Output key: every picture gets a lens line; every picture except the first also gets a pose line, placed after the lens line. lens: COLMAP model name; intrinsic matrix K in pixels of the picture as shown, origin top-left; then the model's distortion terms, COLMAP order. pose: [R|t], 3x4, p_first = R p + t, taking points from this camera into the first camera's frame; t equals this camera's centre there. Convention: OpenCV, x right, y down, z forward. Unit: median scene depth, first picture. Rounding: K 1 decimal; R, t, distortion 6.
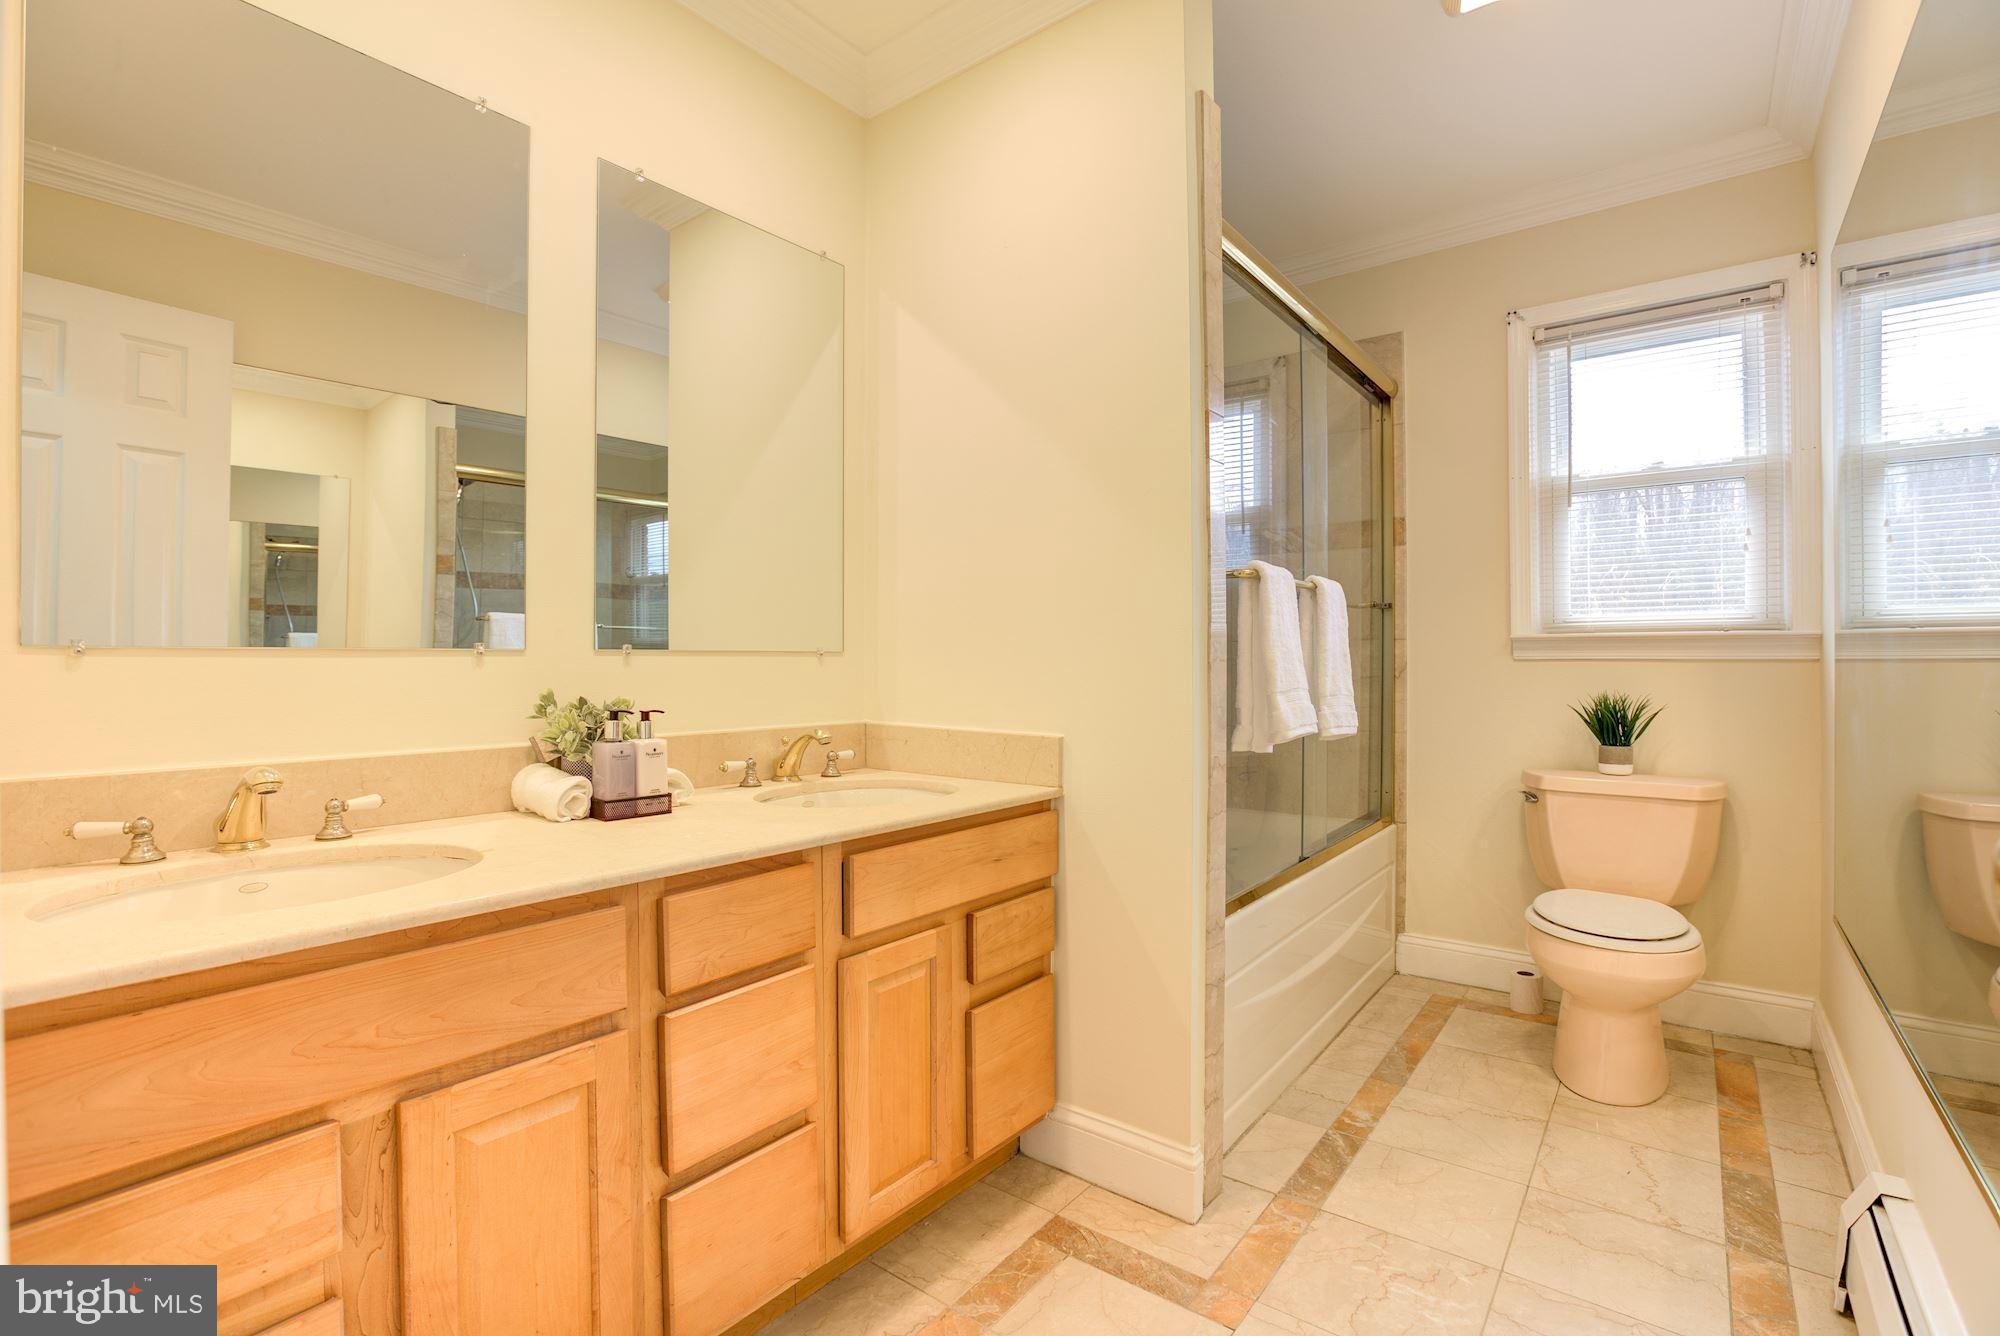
lens RADIAL K [[916.3, 0, 997.7], [0, 916.3, 662.0], [0, 0, 1]] dist [-0.046630, 0.016977]
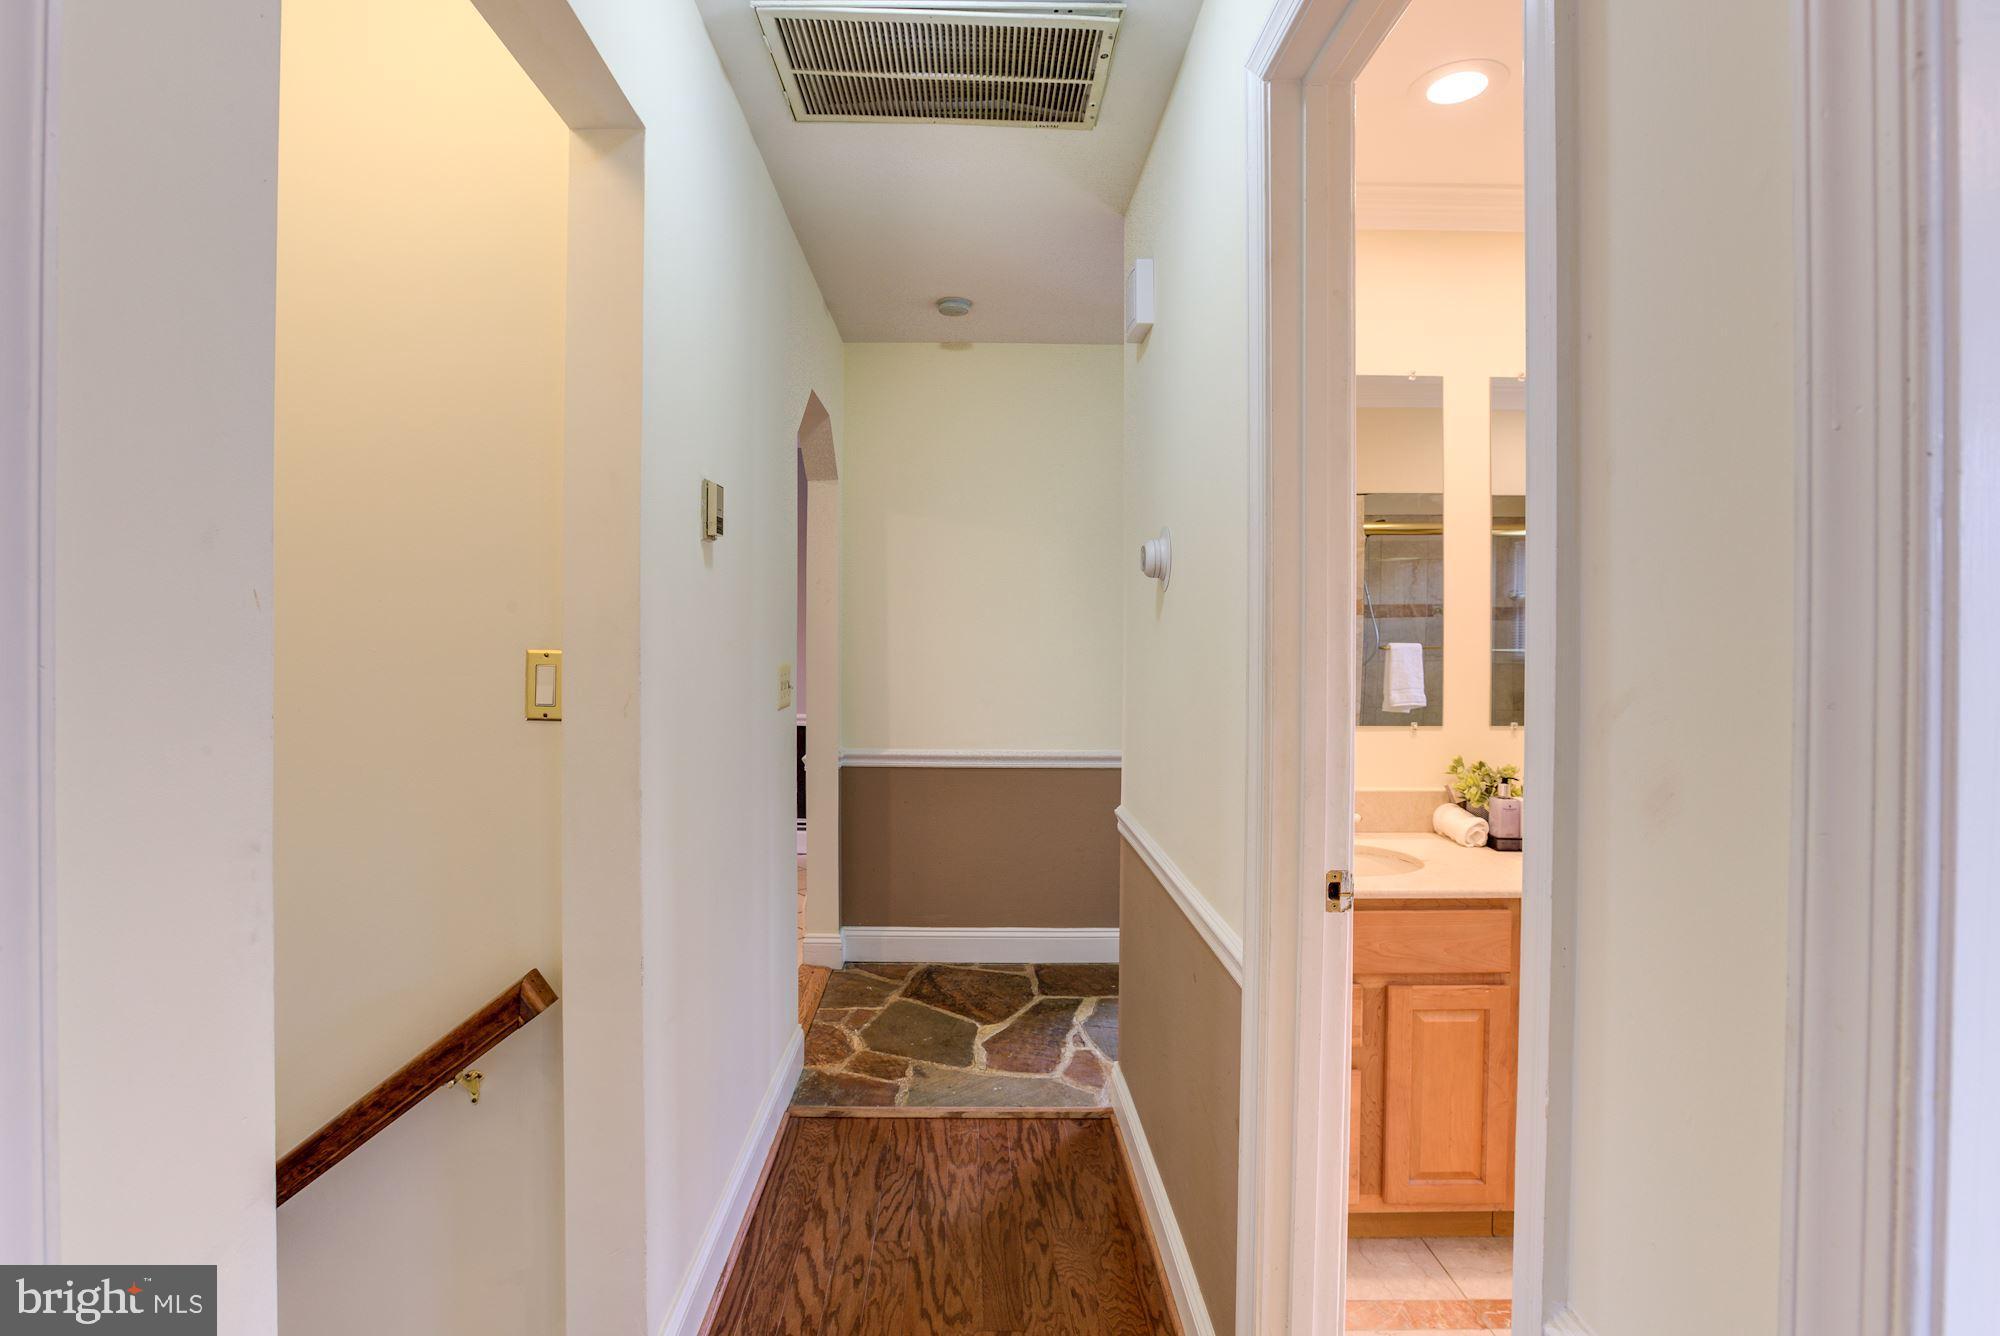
lens RADIAL K [[916.3, 0, 997.7], [0, 916.3, 662.0], [0, 0, 1]] dist [-0.046630, 0.016977]
pose [[0.621493, 0.012738, -0.783316, 0.219596], [-0.004069, 0.999907, 0.013032, -0.152370], [0.783409, -0.004913, 0.621487, -0.572268]]
